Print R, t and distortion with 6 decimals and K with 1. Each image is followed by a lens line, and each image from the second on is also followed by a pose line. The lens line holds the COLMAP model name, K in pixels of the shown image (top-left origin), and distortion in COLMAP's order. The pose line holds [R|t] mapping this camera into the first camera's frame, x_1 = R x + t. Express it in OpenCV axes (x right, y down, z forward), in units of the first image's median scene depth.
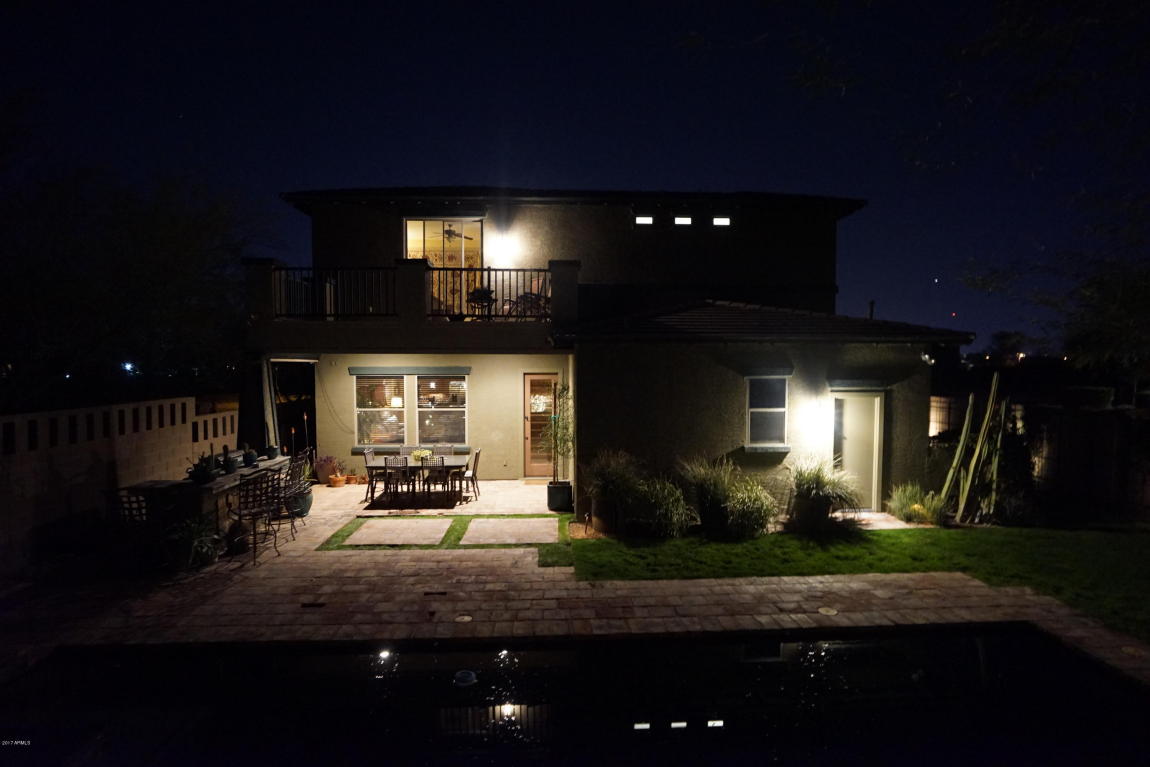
lens RADIAL K [[606.9, 0, 575.0], [0, 606.9, 383.5], [0, 0, 1]] dist [-0.024793, 0.000832]
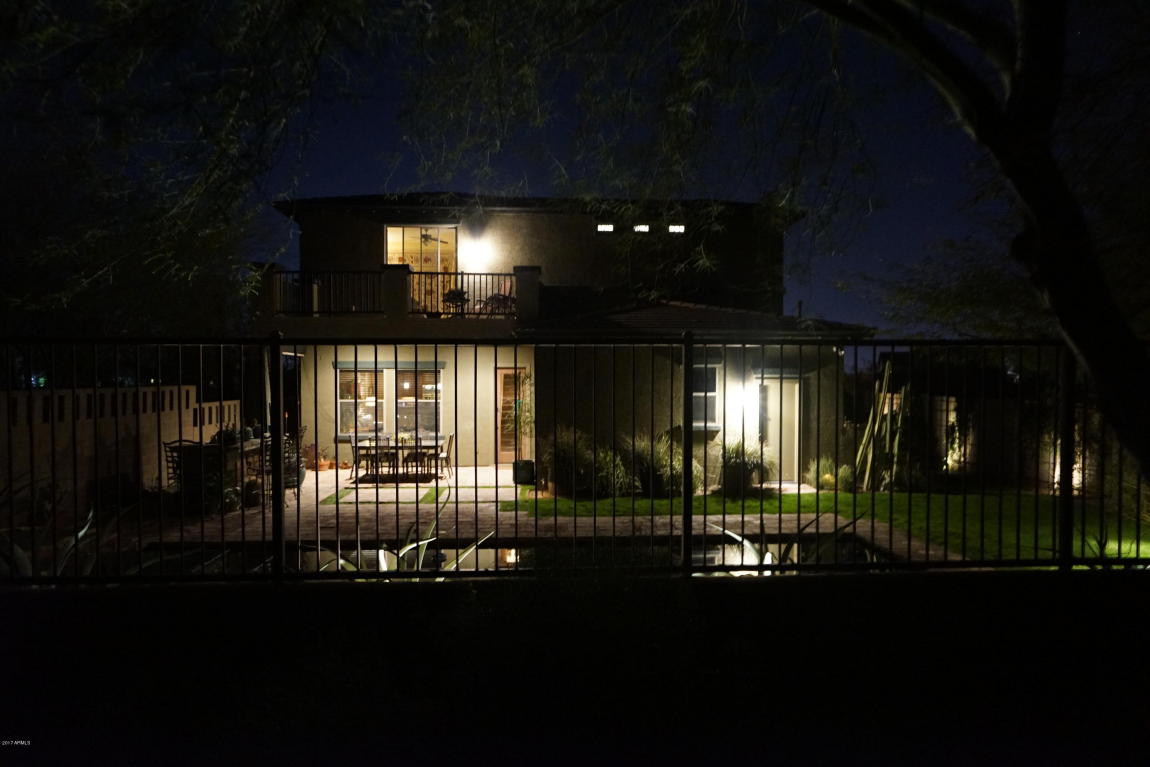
lens RADIAL K [[727.4, 0, 575.0], [0, 727.4, 383.5], [0, 0, 1]] dist [-0.000559, 0.000175]
pose [[0.999965, 0.001309, 0.008306, 0.061208], [-0.001091, 0.999657, -0.026150, 0.056893], [-0.008337, 0.026140, 0.999624, -0.378294]]
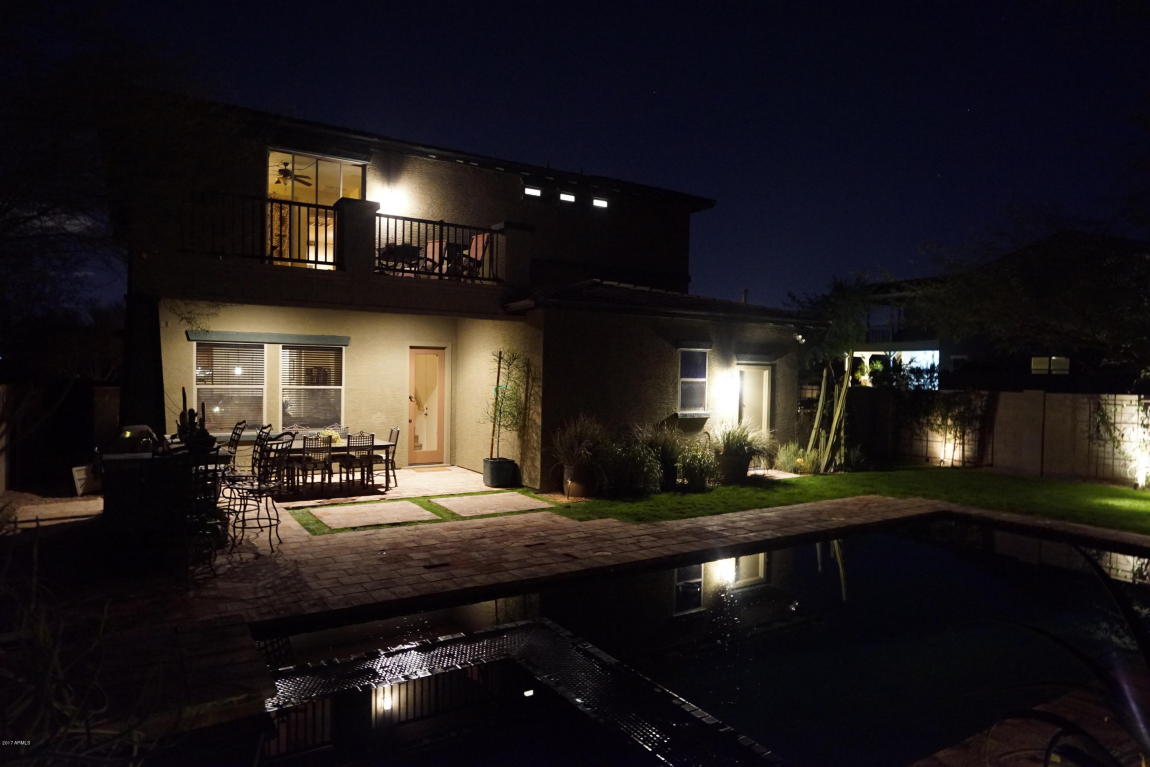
lens RADIAL K [[727.4, 0, 575.0], [0, 727.4, 383.5], [0, 0, 1]] dist [-0.000559, 0.000175]
pose [[0.868399, 0.007413, 0.495811, -0.498725], [0.001595, 0.999841, -0.017742, 0.069795], [-0.495864, 0.016198, 0.868249, -0.039955]]
